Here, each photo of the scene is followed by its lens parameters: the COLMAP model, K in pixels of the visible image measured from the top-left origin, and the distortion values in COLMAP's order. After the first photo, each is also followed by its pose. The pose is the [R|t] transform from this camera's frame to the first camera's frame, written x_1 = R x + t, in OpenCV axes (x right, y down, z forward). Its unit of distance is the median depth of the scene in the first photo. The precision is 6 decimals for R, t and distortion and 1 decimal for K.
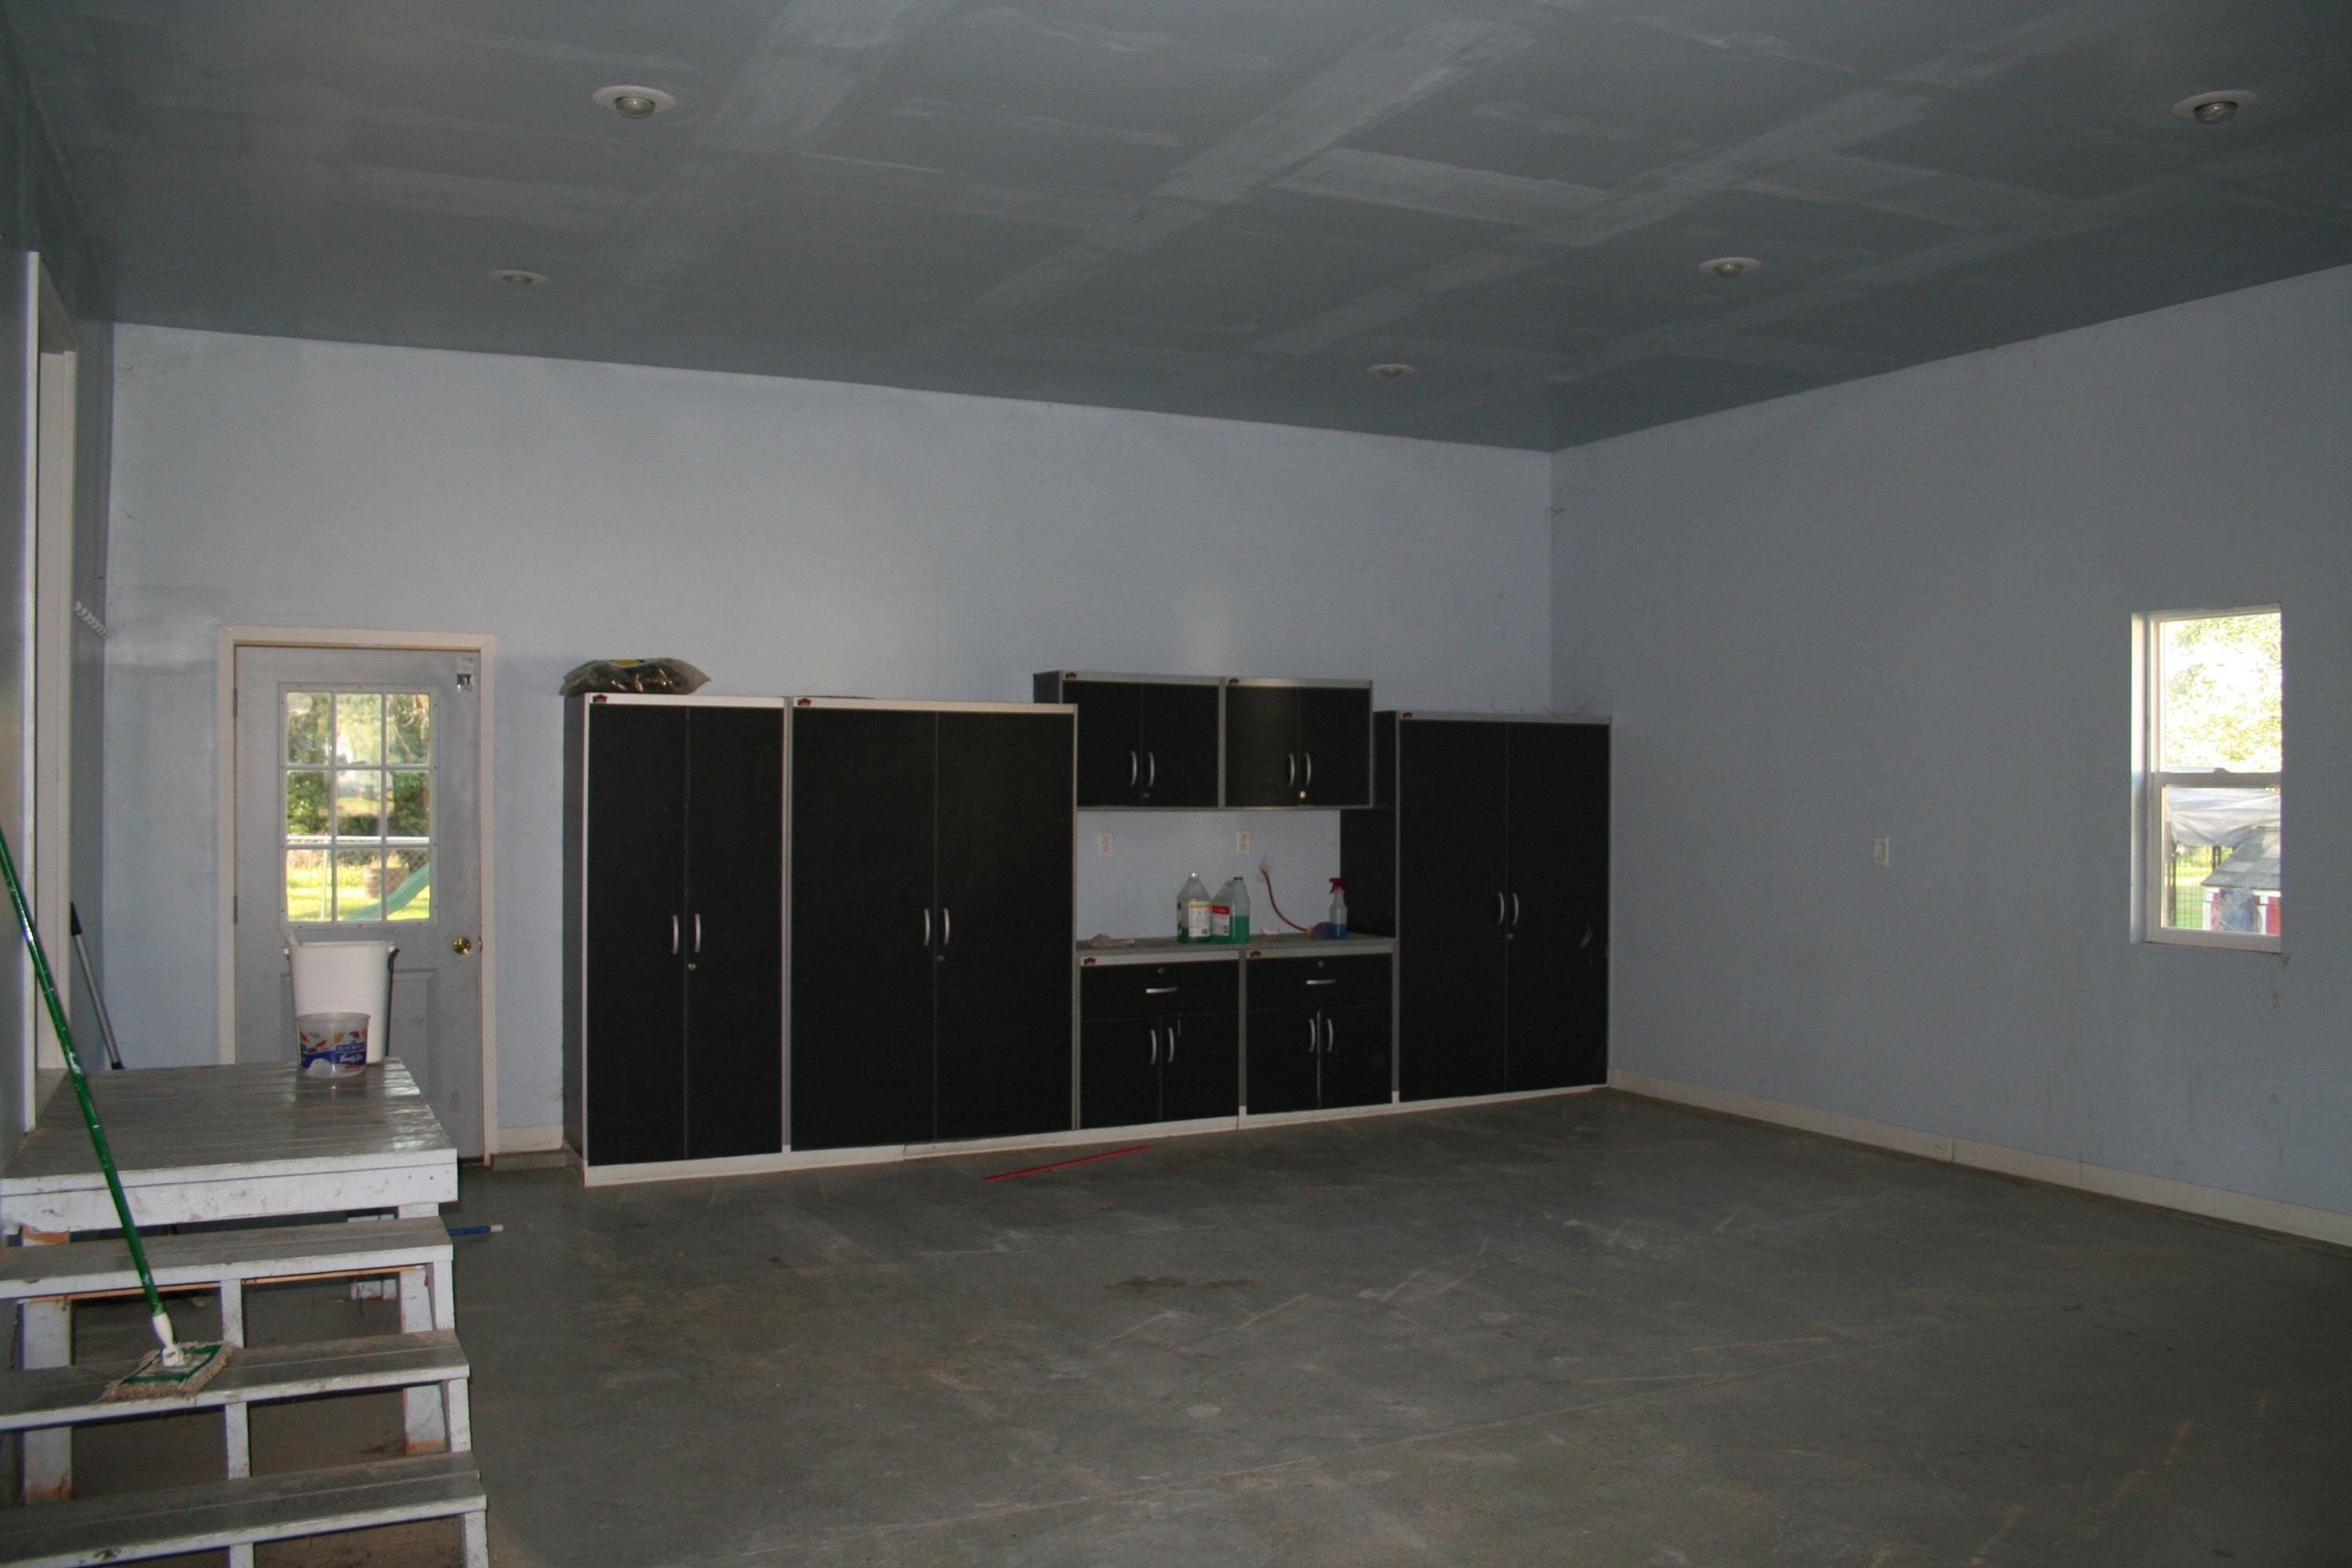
lens RADIAL K [[2064.1, 0, 1176.8], [0, 2064.1, 785.9], [0, 0, 1]] dist [-0.066397, -0.006487]
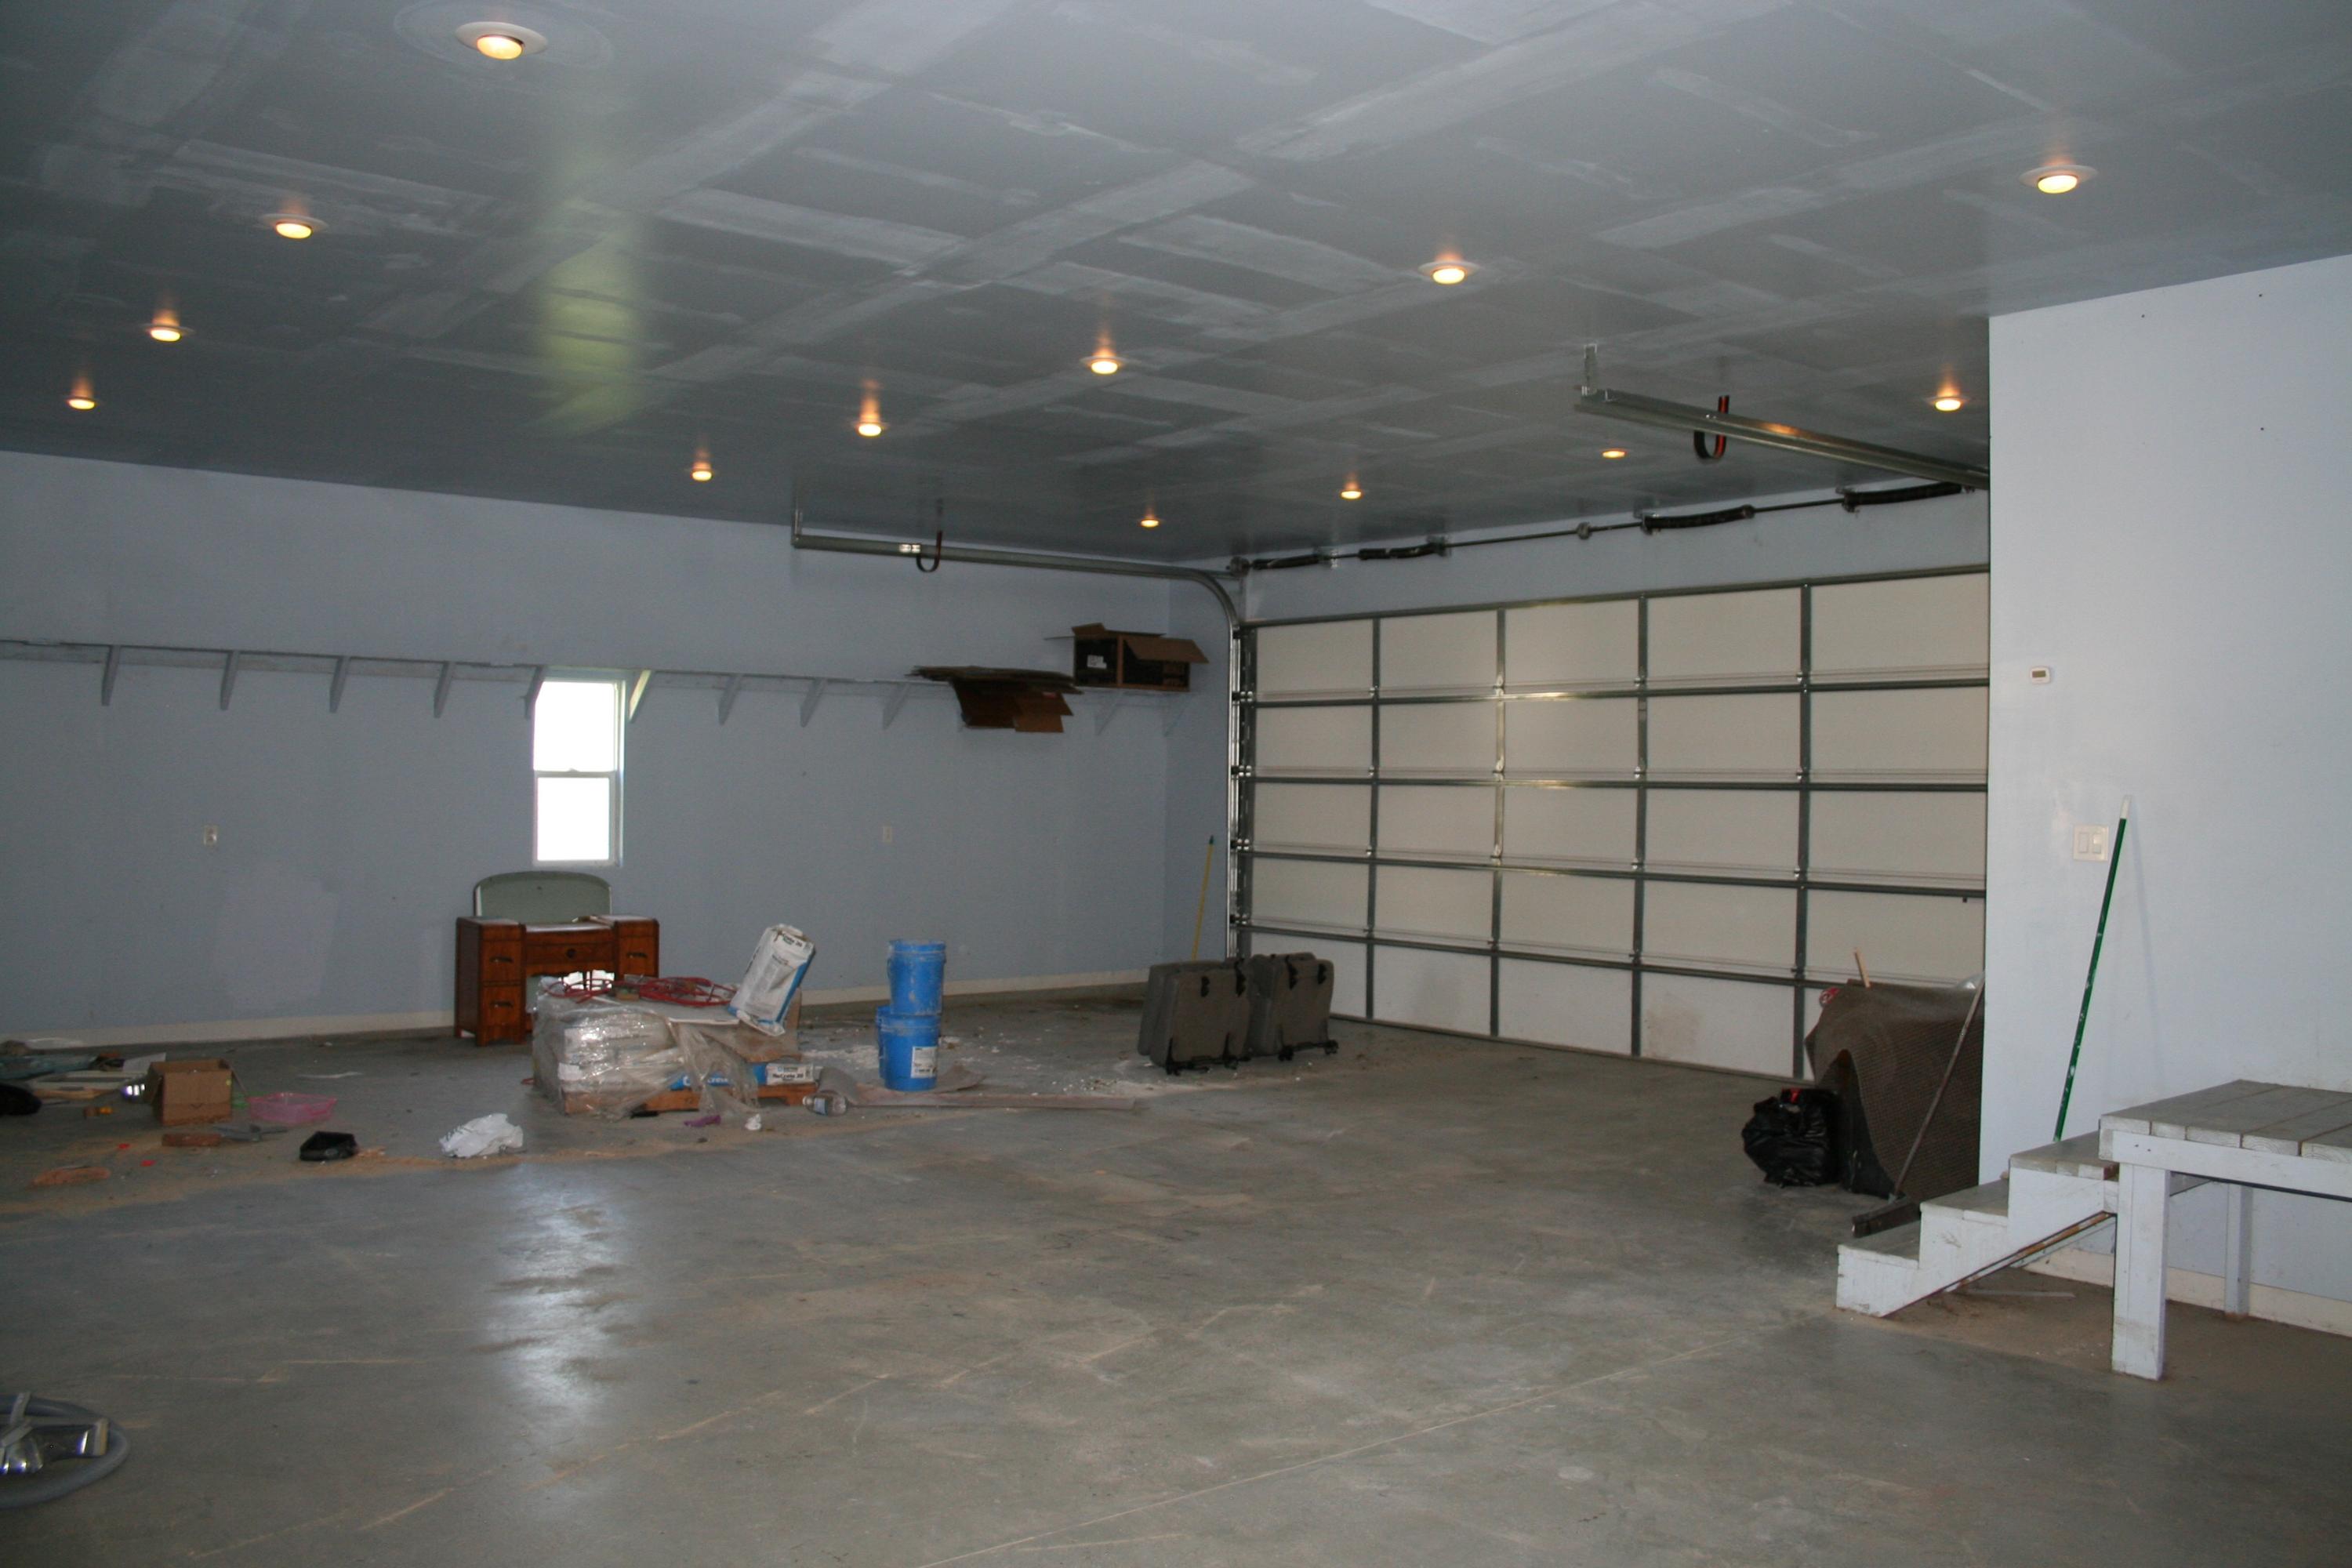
lens RADIAL K [[2064.1, 0, 1175.1], [0, 2064.1, 781.3], [0, 0, 1]] dist [-0.066397, -0.006487]
pose [[-0.978914, -0.012151, -0.203912, 0.415312], [-0.013710, 0.999887, 0.006235, -0.017554], [0.203813, 0.008899, -0.978969, 2.009992]]
